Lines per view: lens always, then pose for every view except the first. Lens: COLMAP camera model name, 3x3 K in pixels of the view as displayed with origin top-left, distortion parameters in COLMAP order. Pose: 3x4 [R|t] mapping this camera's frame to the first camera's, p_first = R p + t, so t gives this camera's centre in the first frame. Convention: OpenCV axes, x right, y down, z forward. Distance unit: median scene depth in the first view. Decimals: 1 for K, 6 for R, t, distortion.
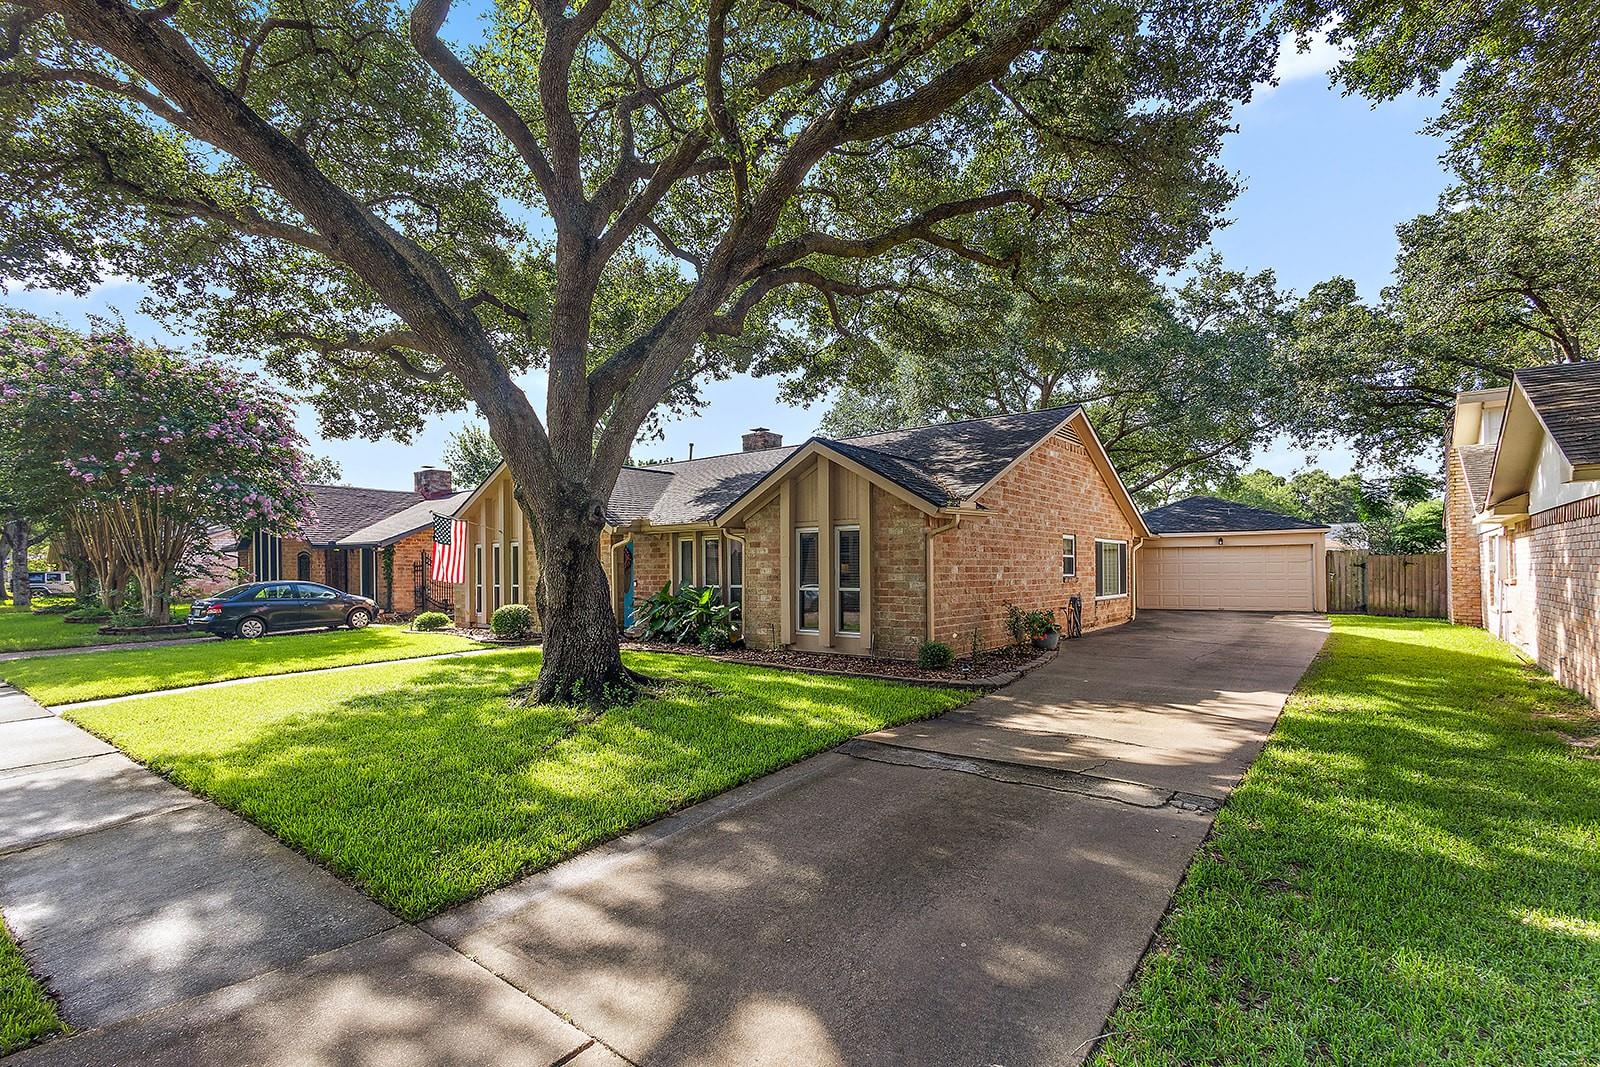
lens RADIAL K [[756.9, 0, 798.0], [0, 756.9, 539.7], [0, 0, 1]] dist [-0.000643, -0.000299]
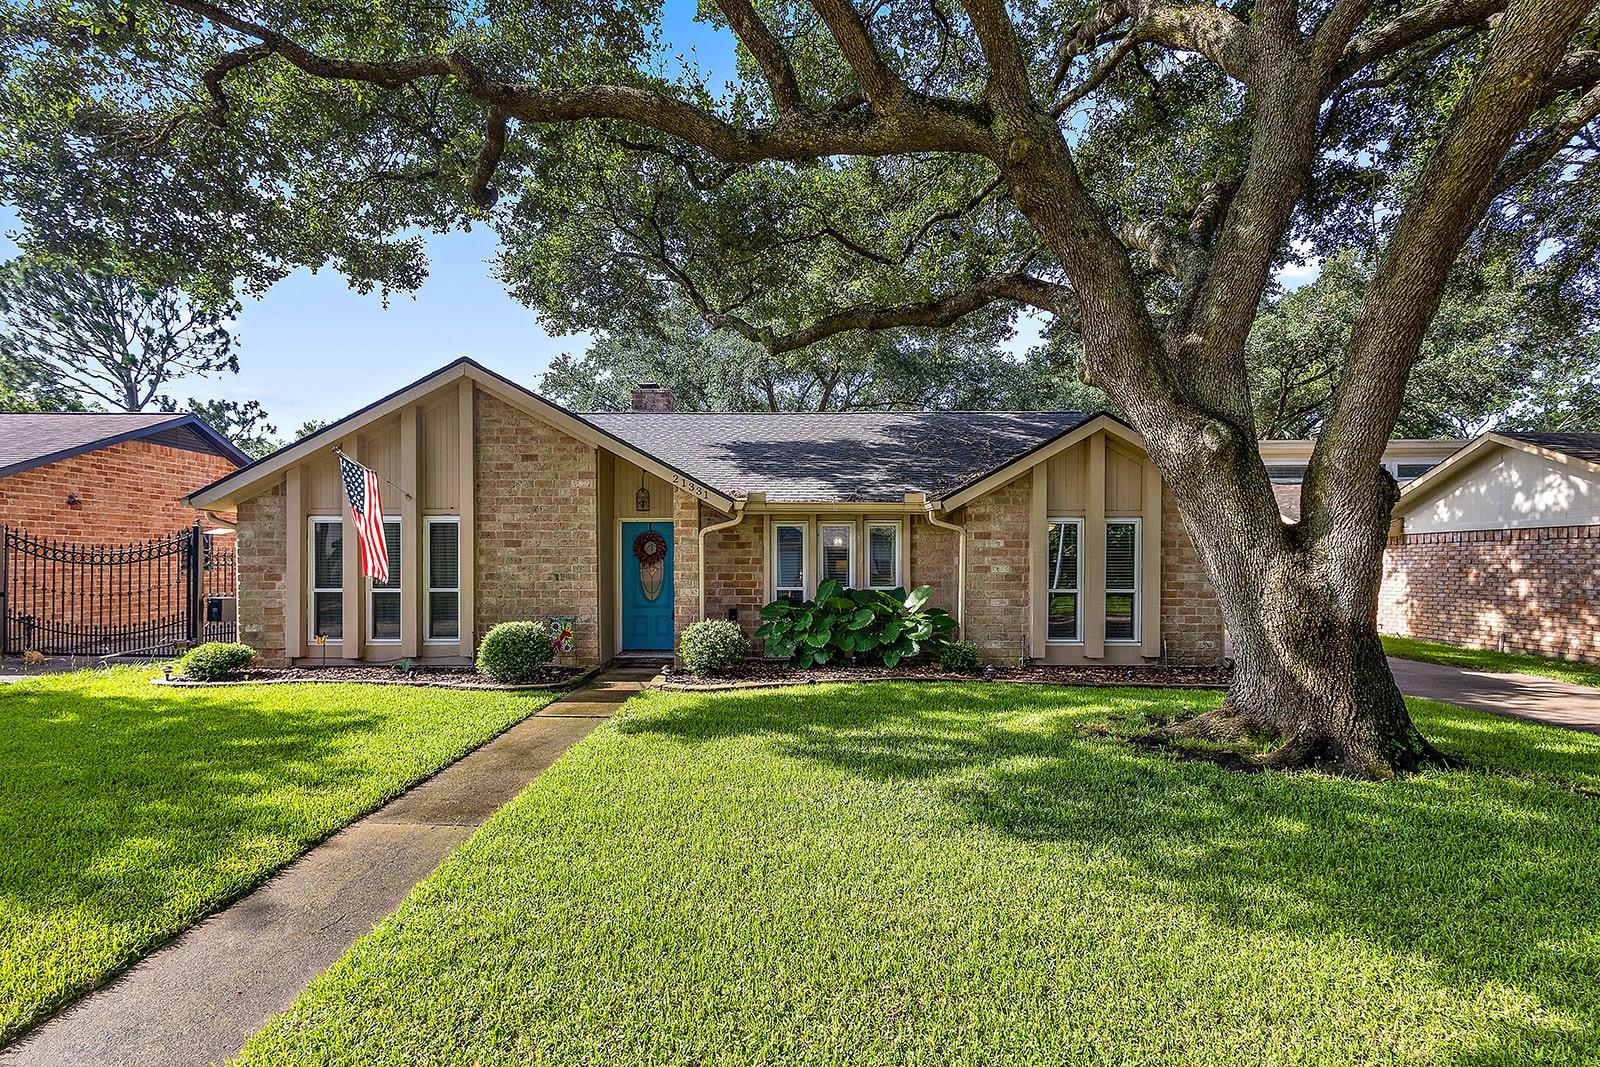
lens RADIAL K [[756.9, 0, 798.0], [0, 756.9, 539.7], [0, 0, 1]] dist [-0.000643, -0.000299]
pose [[0.774414, 0.032431, 0.631848, -0.672527], [-0.033754, 0.999381, -0.009925, 0.024064], [-0.631779, -0.013642, 0.775029, 0.483441]]
